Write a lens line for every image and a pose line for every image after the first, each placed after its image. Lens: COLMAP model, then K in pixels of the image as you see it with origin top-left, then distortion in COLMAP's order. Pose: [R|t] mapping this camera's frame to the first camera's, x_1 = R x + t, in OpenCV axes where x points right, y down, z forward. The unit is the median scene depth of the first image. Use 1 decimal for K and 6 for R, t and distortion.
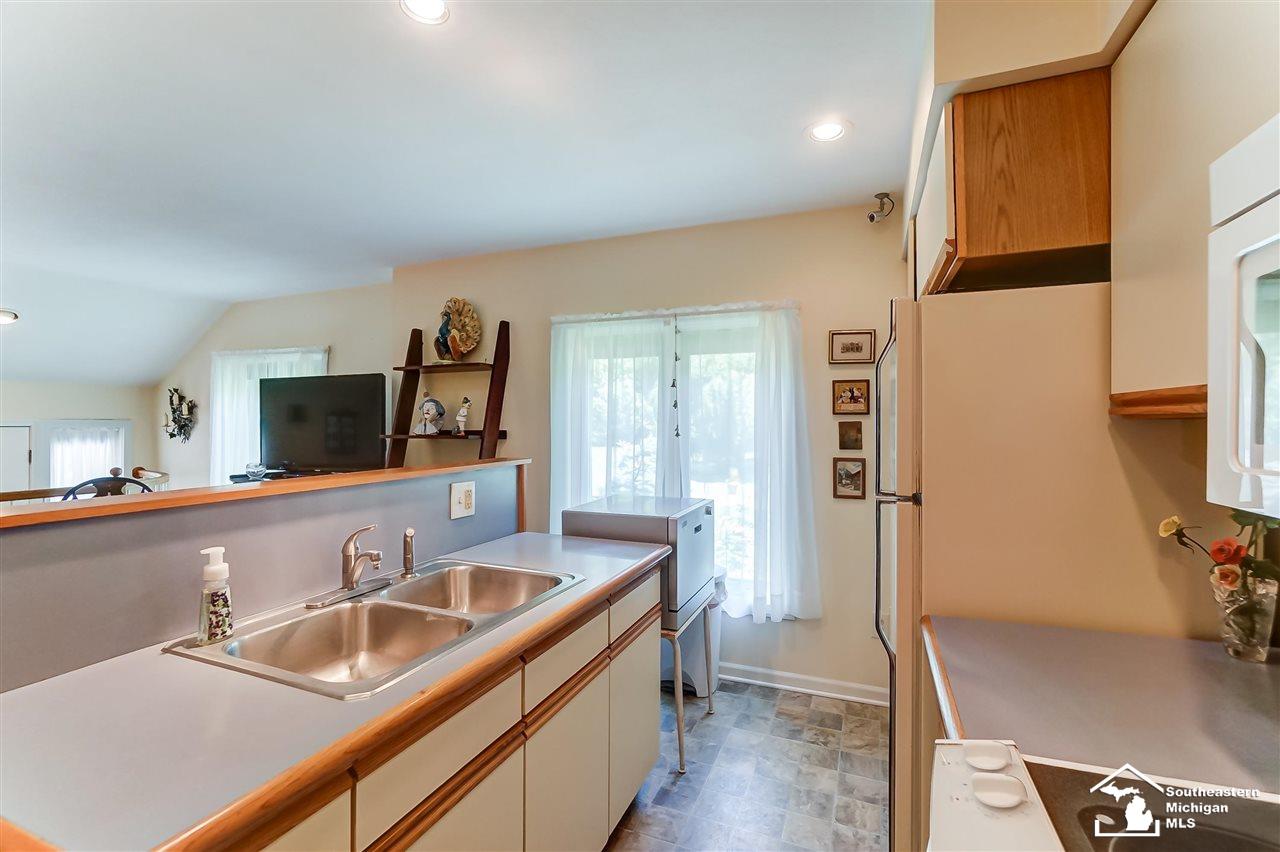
lens RADIAL K [[573.0, 0, 633.0], [0, 573.0, 425.7], [0, 0, 1]] dist [-0.029358, 0.011291]
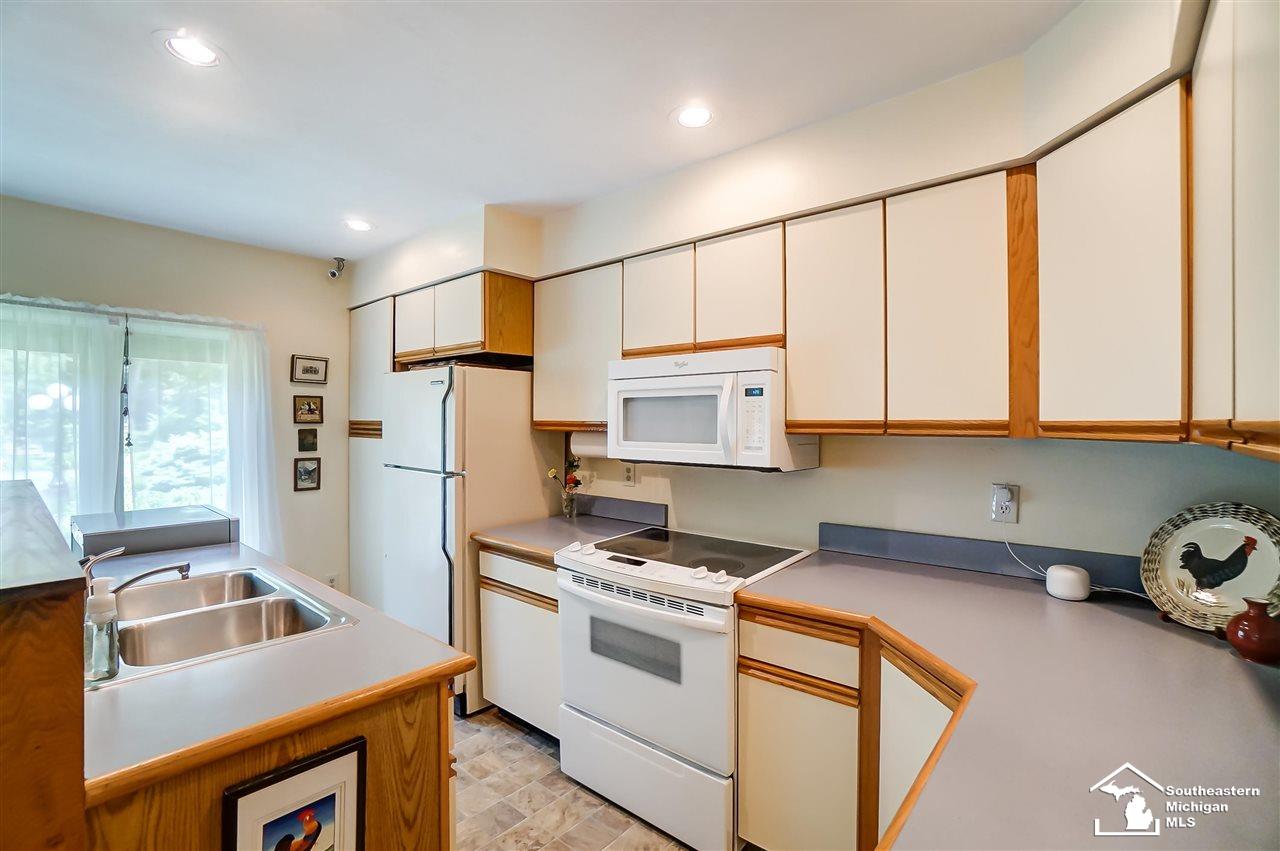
lens RADIAL K [[573.0, 0, 621.4], [0, 573.0, 423.4], [0, 0, 1]] dist [-0.029358, 0.011291]
pose [[0.322106, -0.001698, 0.946702, -0.577383], [0.001931, 0.999997, 0.001137, -0.019071], [-0.946702, 0.001462, 0.322108, -0.055228]]
